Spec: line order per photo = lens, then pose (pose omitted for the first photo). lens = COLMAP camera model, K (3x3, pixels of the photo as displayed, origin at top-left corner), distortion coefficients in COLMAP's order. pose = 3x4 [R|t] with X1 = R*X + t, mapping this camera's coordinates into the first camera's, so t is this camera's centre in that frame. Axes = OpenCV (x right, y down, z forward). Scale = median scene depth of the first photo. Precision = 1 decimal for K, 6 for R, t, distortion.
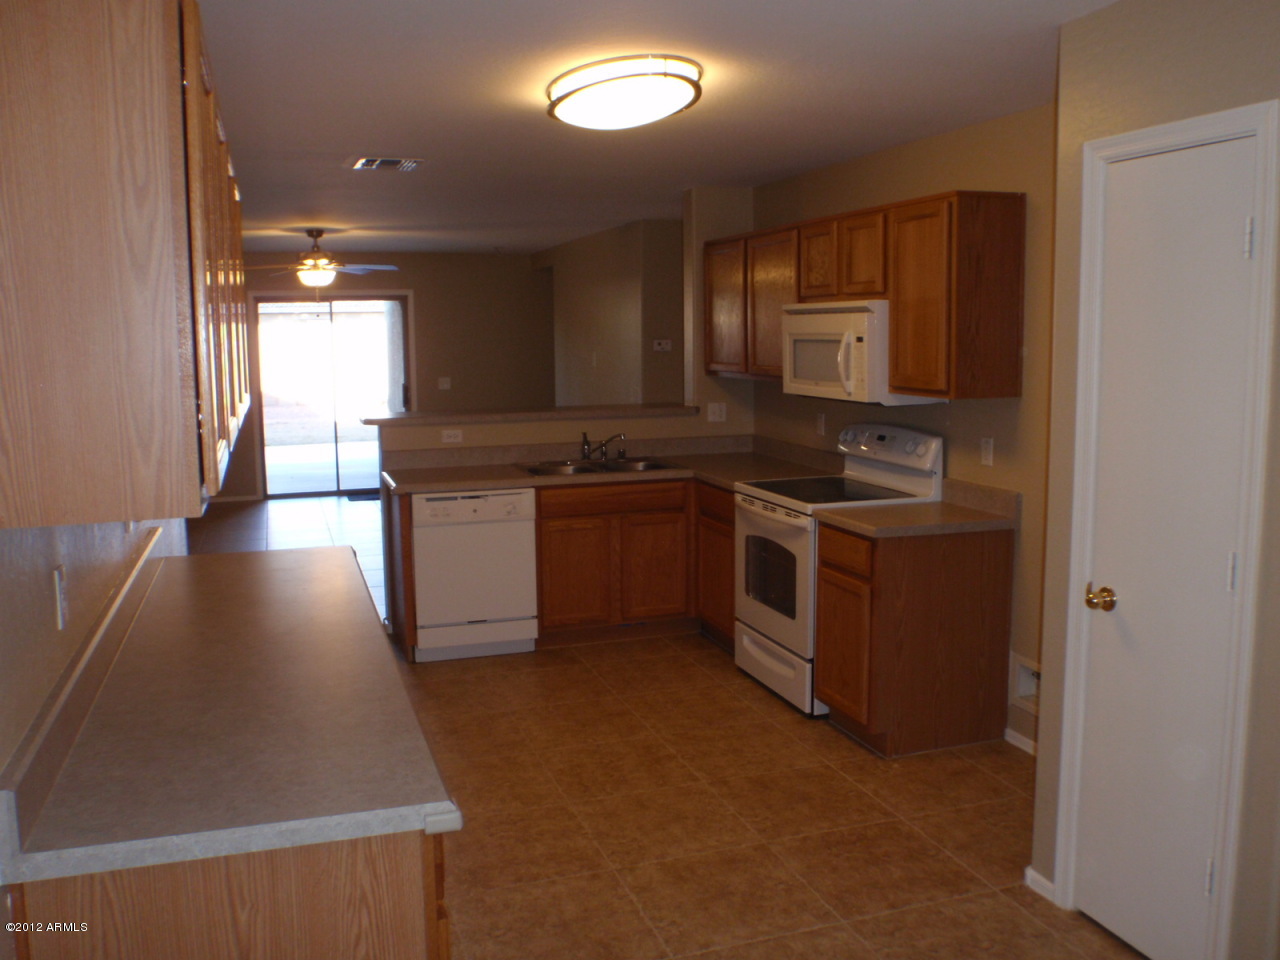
lens RADIAL K [[1078.0, 0, 633.4], [0, 1078.0, 469.5], [0, 0, 1]] dist [-0.097675, 0.060062]
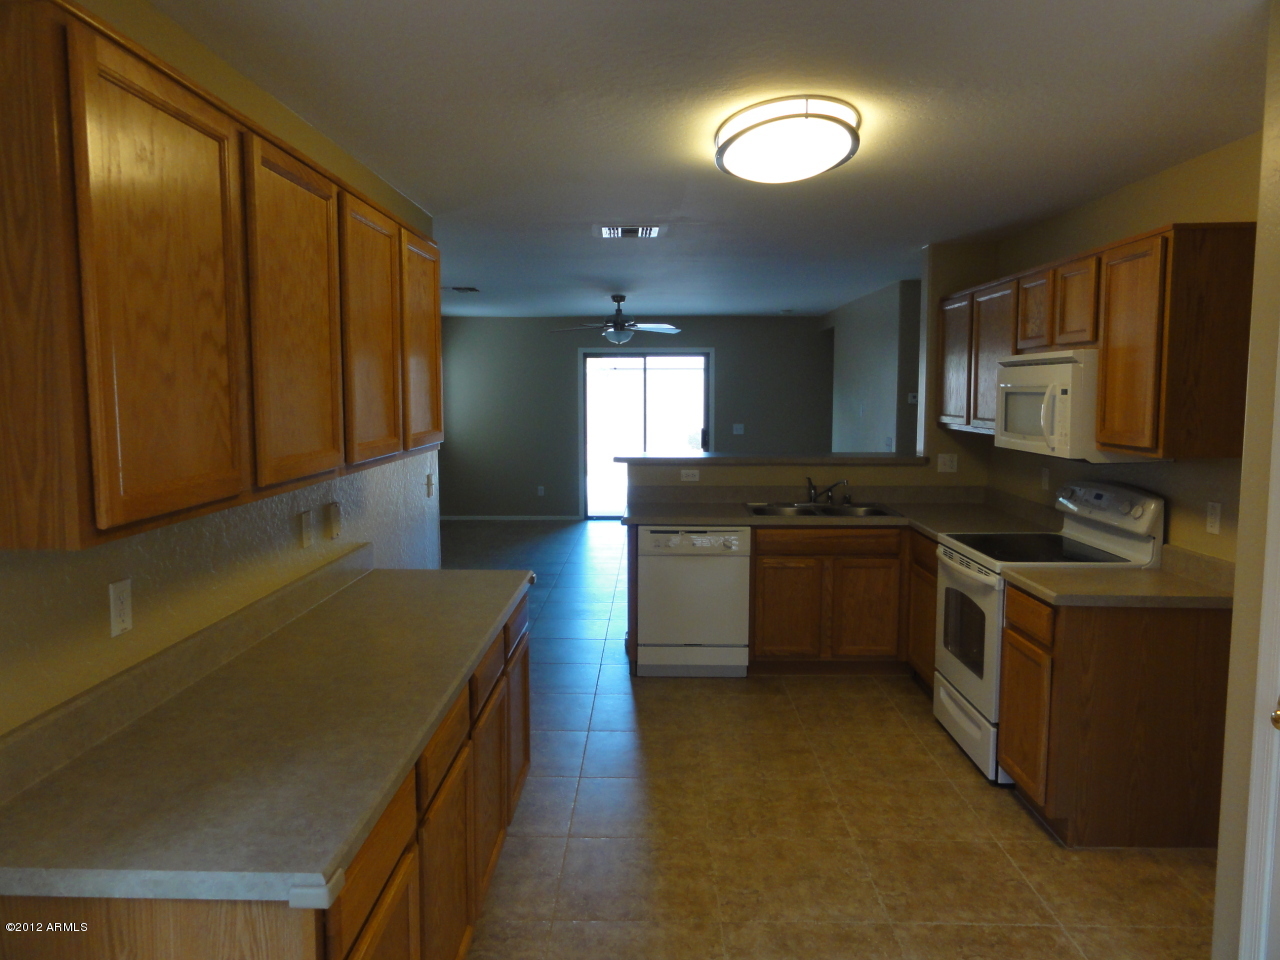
lens RADIAL K [[899.1, 0, 640.0], [0, 899.1, 480.0], [0, 0, 1]] dist [-0.003917, 0.004529]
pose [[0.942158, 0.043364, -0.332352, 0.126088], [-0.051558, 0.998544, -0.015871, -0.011787], [0.331180, 0.032088, 0.943022, 0.131886]]
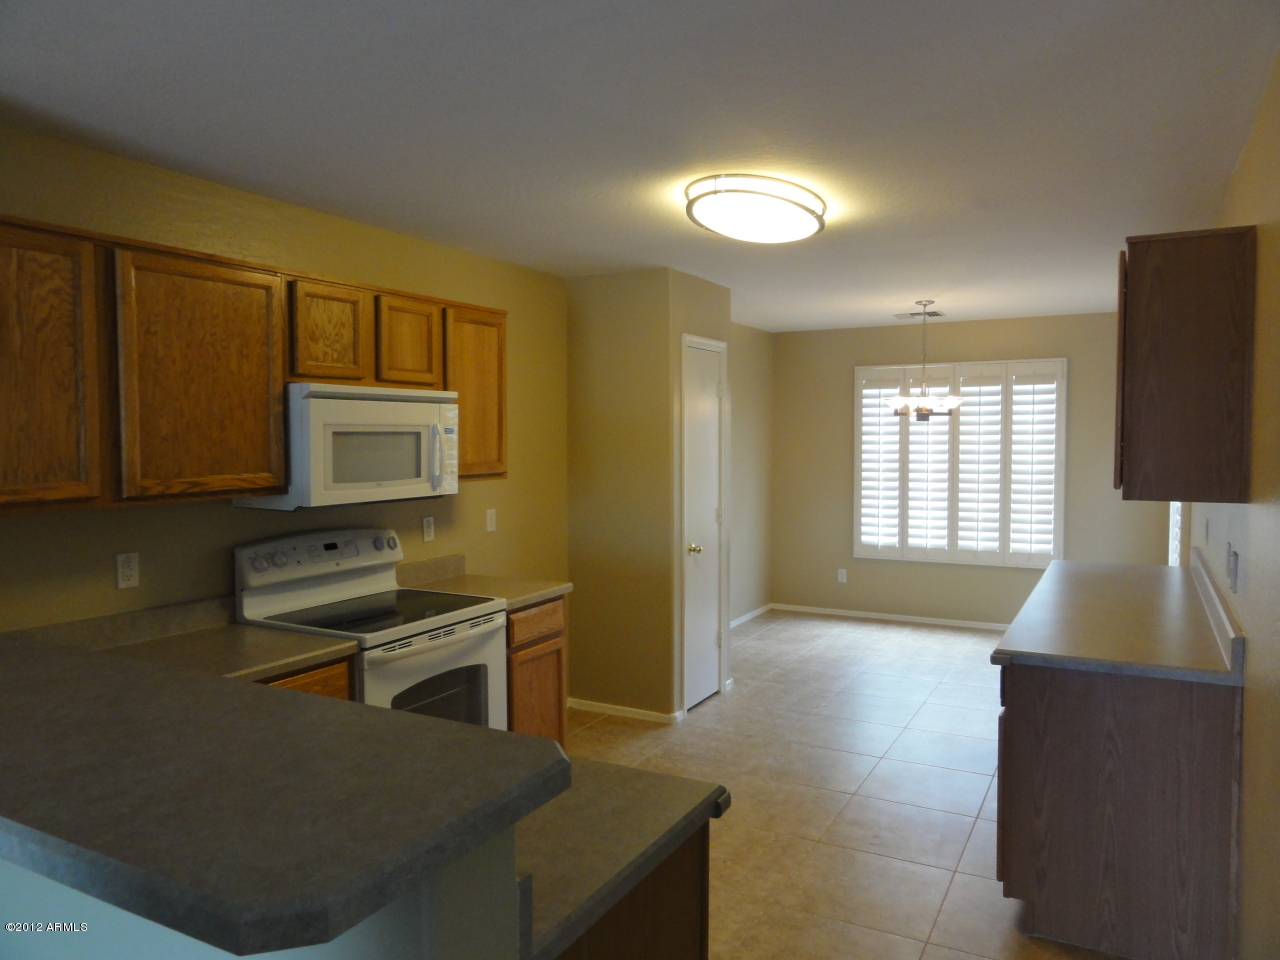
lens RADIAL K [[899.1, 0, 640.0], [0, 899.1, 480.0], [0, 0, 1]] dist [-0.003917, 0.004529]
pose [[-0.678629, -0.023336, 0.734111, -0.518770], [0.104166, 0.986335, 0.127647, -0.165473], [-0.727057, 0.163094, -0.666924, 1.443276]]
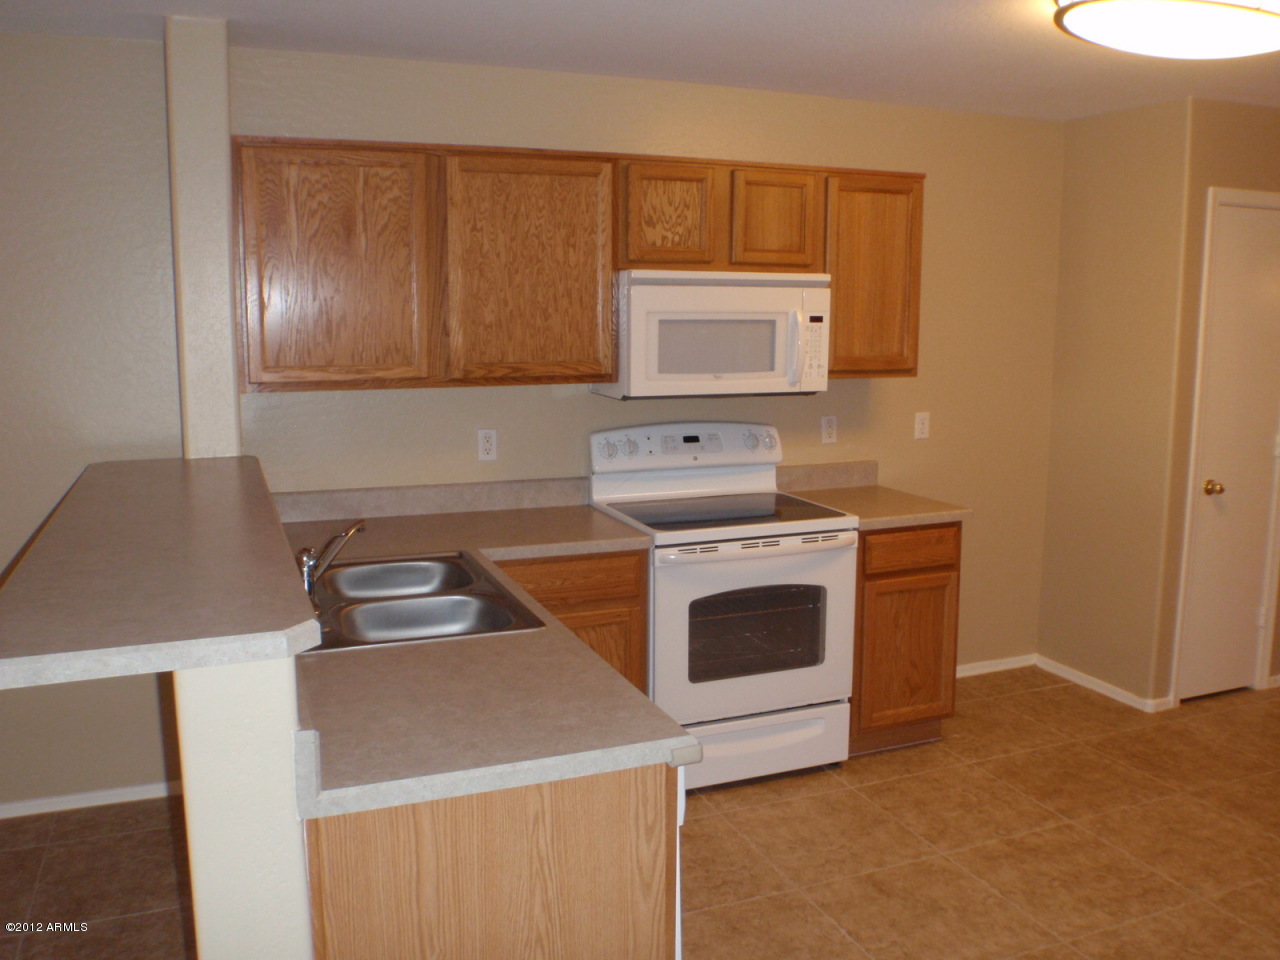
lens RADIAL K [[1078.0, 0, 633.4], [0, 1078.0, 469.5], [0, 0, 1]] dist [-0.097675, 0.060062]
pose [[-0.054919, -0.135995, 0.989186, -0.655810], [0.124304, 0.982043, 0.141914, -0.144675], [-0.990723, 0.130754, -0.037028, 1.204336]]
